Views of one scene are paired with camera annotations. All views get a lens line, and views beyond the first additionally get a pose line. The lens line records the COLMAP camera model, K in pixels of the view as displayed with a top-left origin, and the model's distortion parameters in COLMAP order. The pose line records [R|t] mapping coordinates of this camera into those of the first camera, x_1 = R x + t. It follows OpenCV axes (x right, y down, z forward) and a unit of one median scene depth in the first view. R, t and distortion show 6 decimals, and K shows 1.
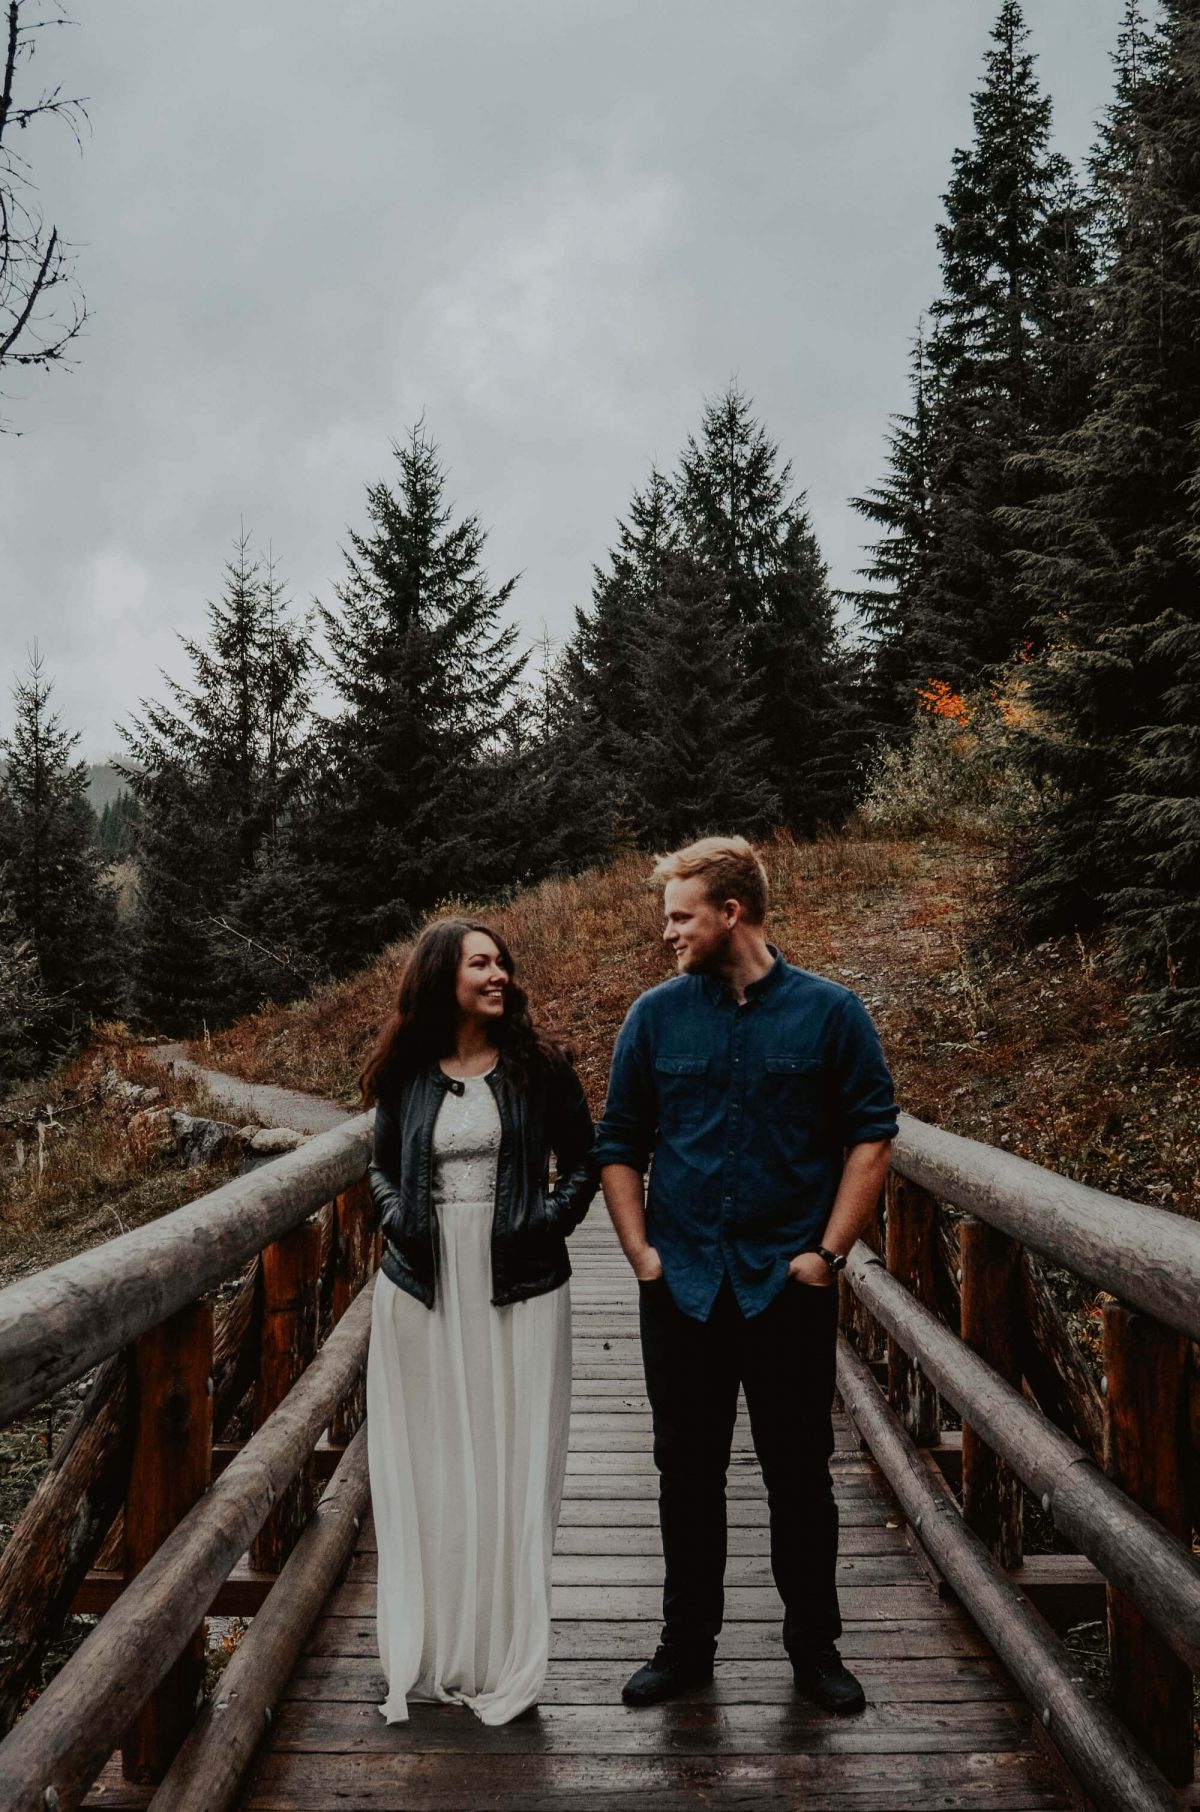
lens RADIAL K [[4024.9, 0, 600.0], [0, 4024.9, 906.0], [0, 0, 1]] dist [0.245191, 0.100439]
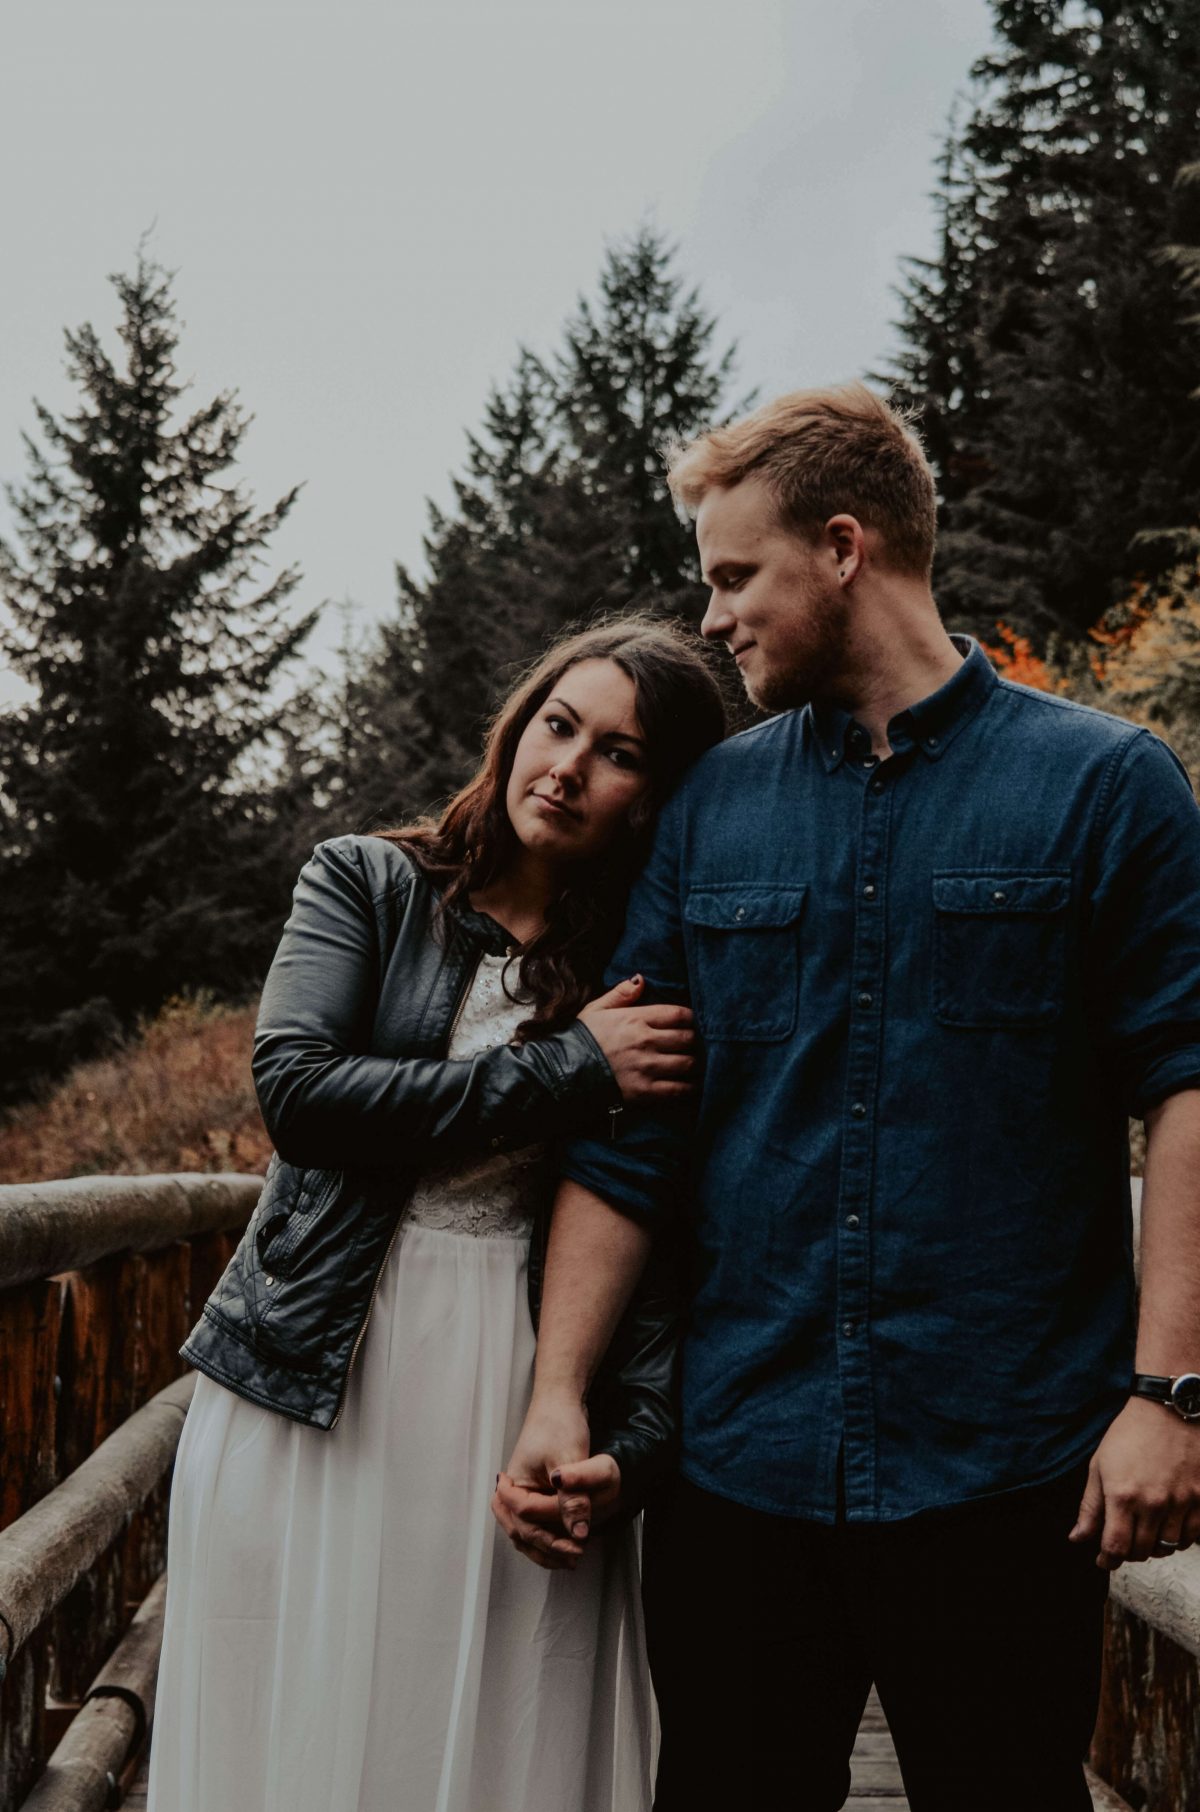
lens RADIAL K [[4024.9, 0, 600.0], [0, 4024.9, 906.0], [0, 0, 1]] dist [0.245191, 0.100439]
pose [[0.998507, 0.017701, 0.051679, -0.005962], [-0.012271, 0.994548, -0.103560, 0.046482], [-0.053230, 0.102771, 0.993280, 0.386756]]
